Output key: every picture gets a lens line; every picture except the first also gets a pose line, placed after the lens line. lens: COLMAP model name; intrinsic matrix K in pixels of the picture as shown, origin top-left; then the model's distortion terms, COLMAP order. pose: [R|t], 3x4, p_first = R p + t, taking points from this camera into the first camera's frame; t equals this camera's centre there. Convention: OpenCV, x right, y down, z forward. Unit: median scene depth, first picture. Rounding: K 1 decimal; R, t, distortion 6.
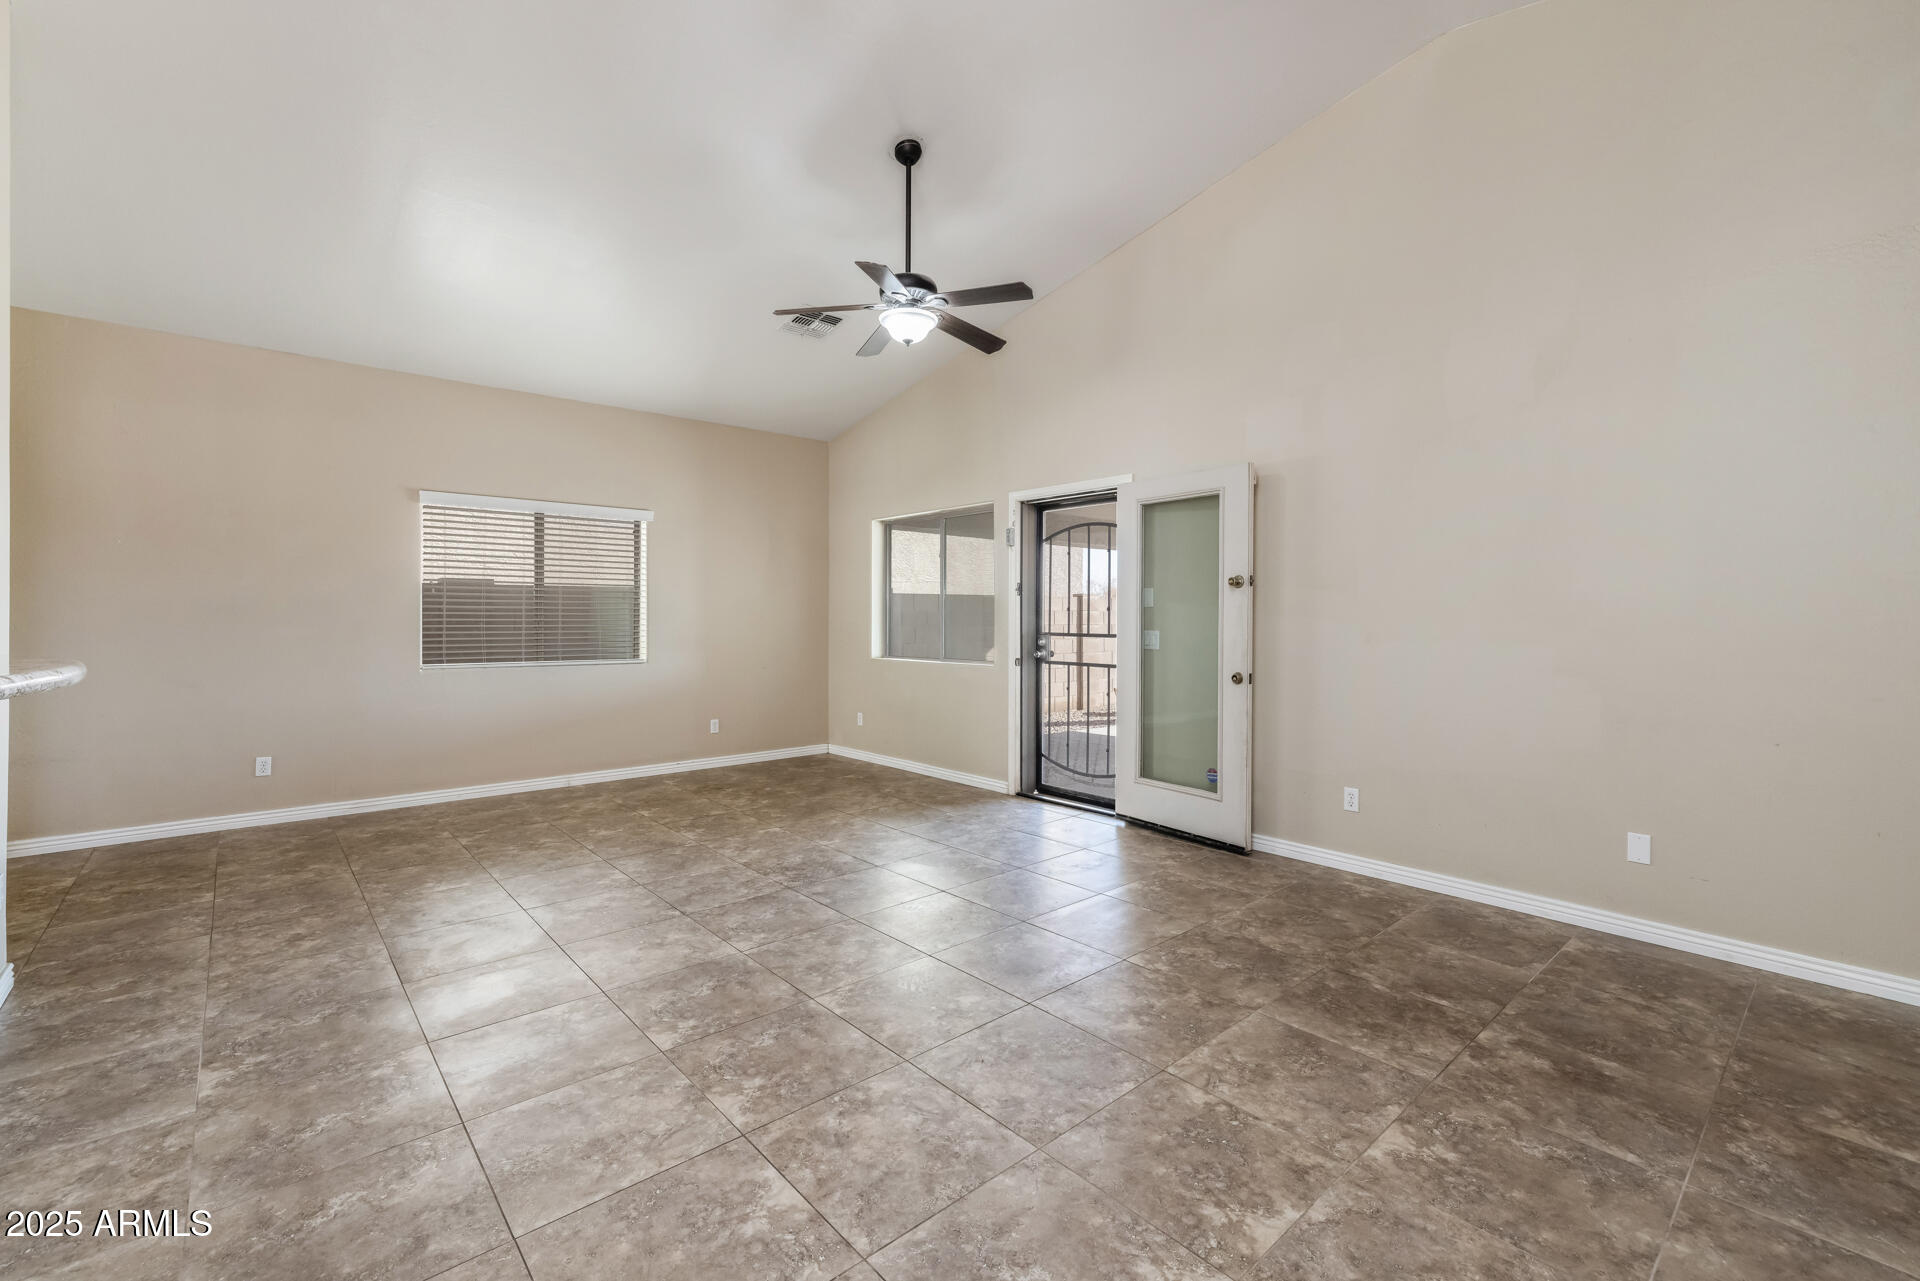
lens RADIAL K [[815.8, 0, 942.4], [0, 815.8, 675.2], [0, 0, 1]] dist [0.001130, -0.003923]
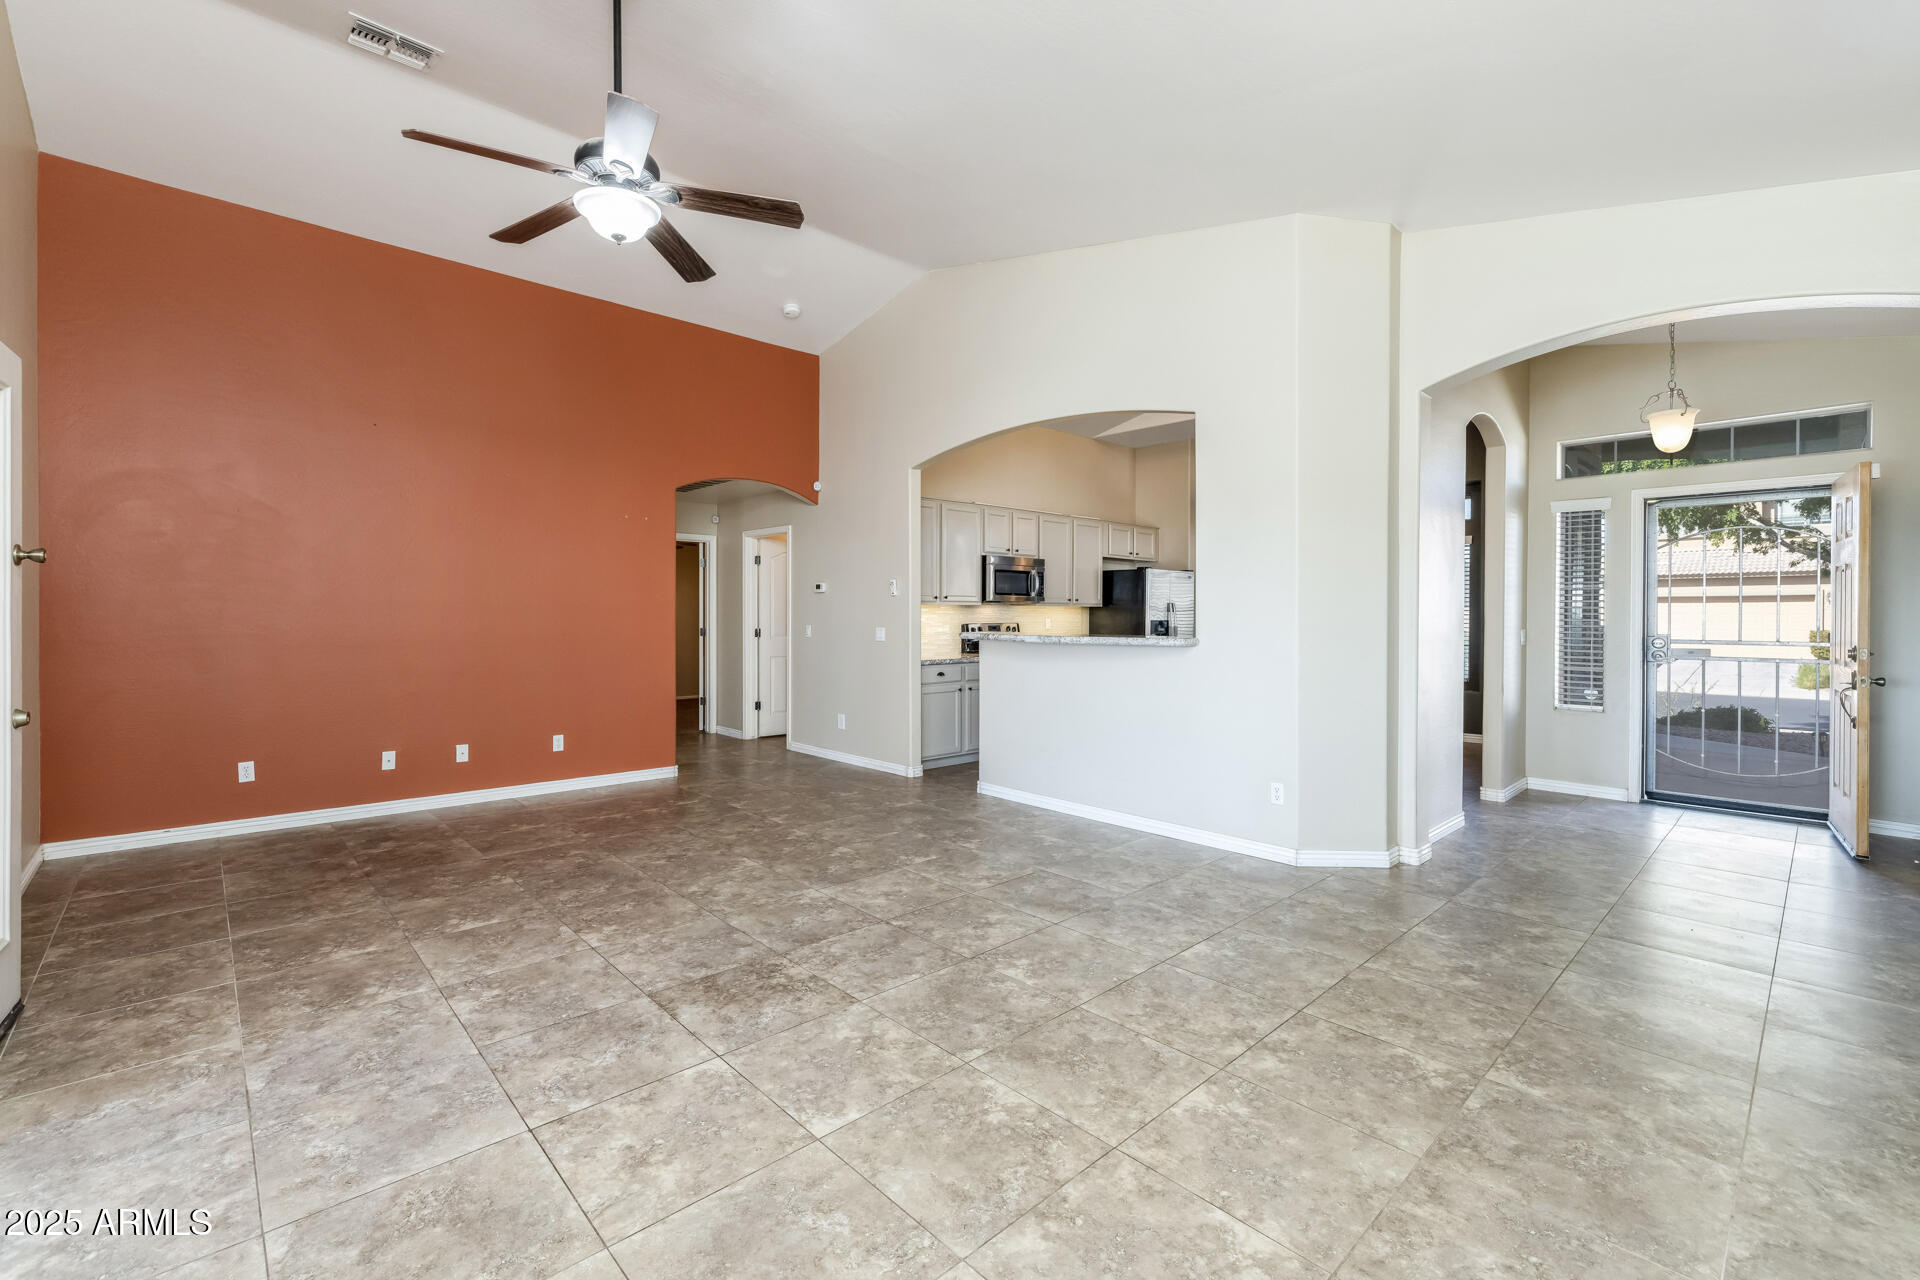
lens RADIAL K [[816.8, 0, 942.7], [0, 816.8, 615.9], [0, 0, 1]] dist [-0.001499, -0.000882]
pose [[-0.999461, -0.006138, -0.032263, -0.433029], [-0.008469, 0.997325, 0.072604, -0.178992], [0.031731, 0.072838, -0.996839, 2.413103]]
